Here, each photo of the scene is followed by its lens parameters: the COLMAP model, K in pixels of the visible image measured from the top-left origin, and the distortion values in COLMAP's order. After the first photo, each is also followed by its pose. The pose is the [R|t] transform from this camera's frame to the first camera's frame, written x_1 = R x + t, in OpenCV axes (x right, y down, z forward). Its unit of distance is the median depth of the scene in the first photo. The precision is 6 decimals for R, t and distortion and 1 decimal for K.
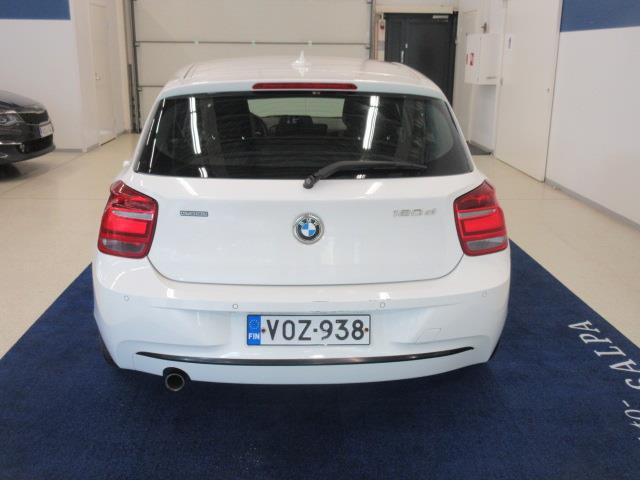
lens RADIAL K [[685.5, 0, 320.0], [0, 685.5, 240.0], [0, 0, 1]] dist [-0.007939, 0.007265]
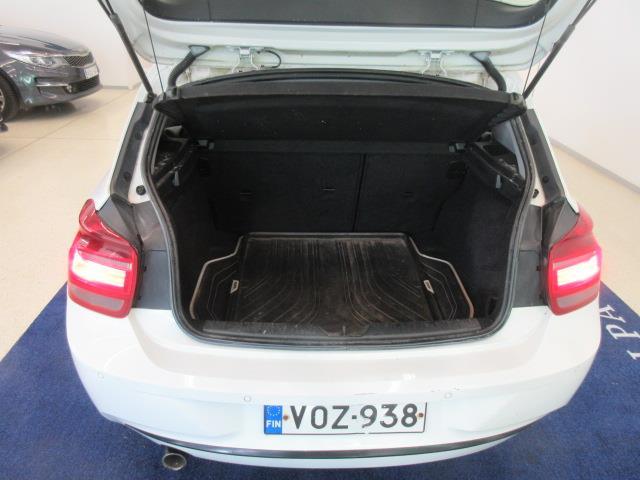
lens RADIAL K [[479.1, 0, 320.0], [0, 479.1, 240.0], [0, 0, 1]] dist [0.002134, -0.000102]
pose [[0.999805, 0.019735, 0.000213, -0.048406], [-0.019379, 0.979609, 0.199976, -0.164595], [0.003738, -0.199941, 0.979801, 0.517324]]
